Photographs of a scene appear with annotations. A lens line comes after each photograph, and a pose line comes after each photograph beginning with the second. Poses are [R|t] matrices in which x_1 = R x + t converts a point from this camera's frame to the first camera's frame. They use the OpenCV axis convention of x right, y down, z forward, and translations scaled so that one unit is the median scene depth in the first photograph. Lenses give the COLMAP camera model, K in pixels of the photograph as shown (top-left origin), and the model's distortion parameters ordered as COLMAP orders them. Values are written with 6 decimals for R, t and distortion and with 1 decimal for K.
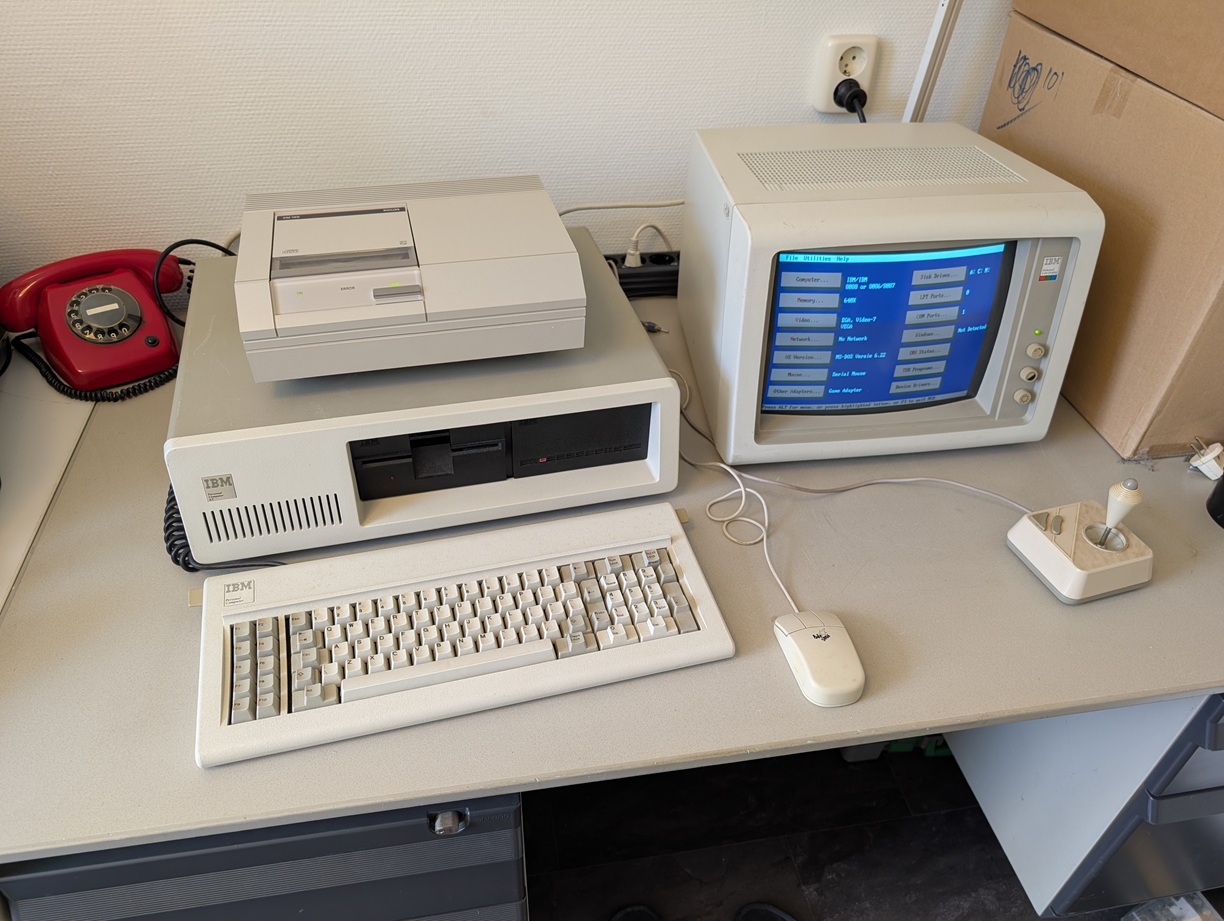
lens RADIAL K [[875.3, 0, 564.7], [0, 875.3, 461.1], [0, 0, 1]] dist [-0.001006, -0.003848]
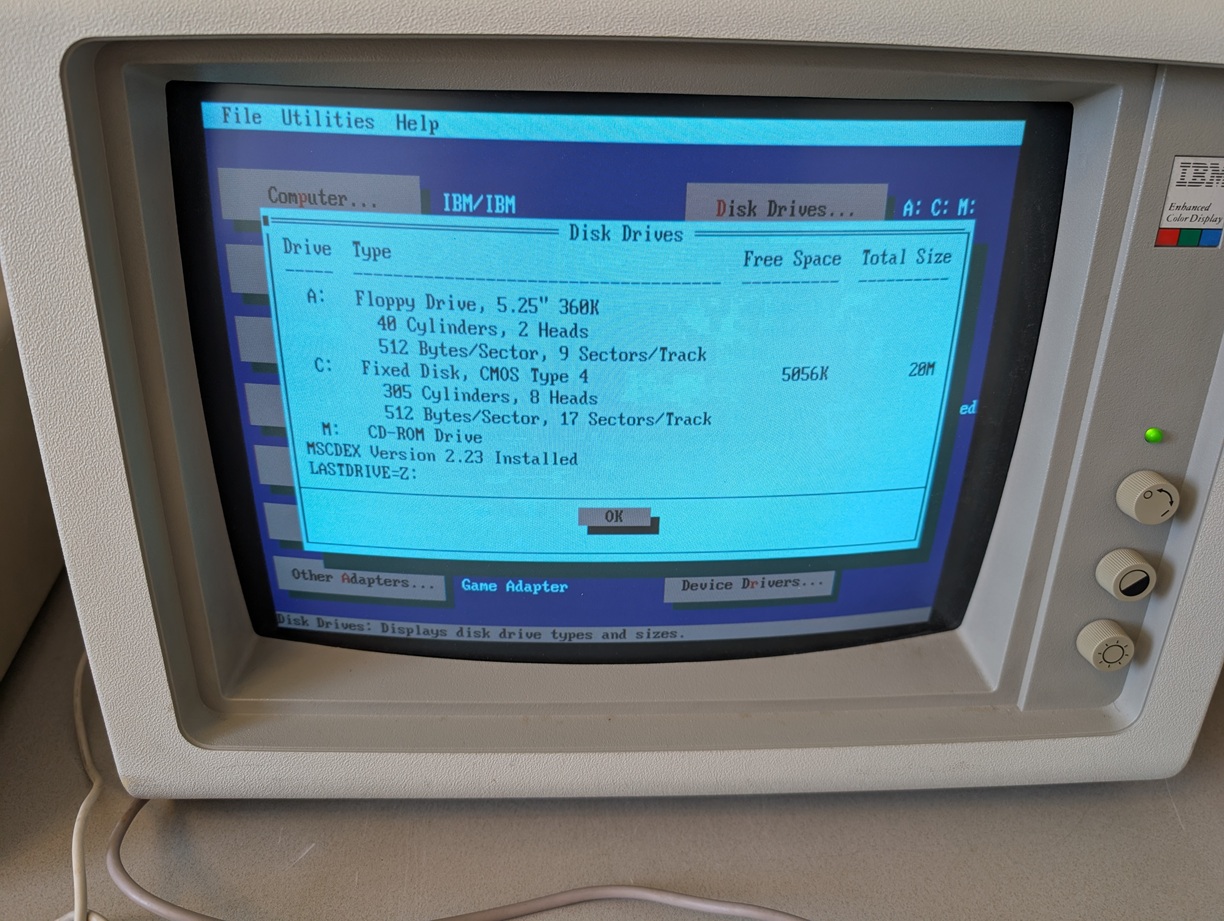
lens RADIAL K [[875.3, 0, 564.7], [0, 875.3, 461.1], [0, 0, 1]] dist [-0.001006, -0.003848]
pose [[0.994759, 0.057687, -0.084422, 0.360367], [-0.069944, 0.986164, -0.150298, -0.078552], [0.074583, 0.155415, 0.985030, 0.680417]]
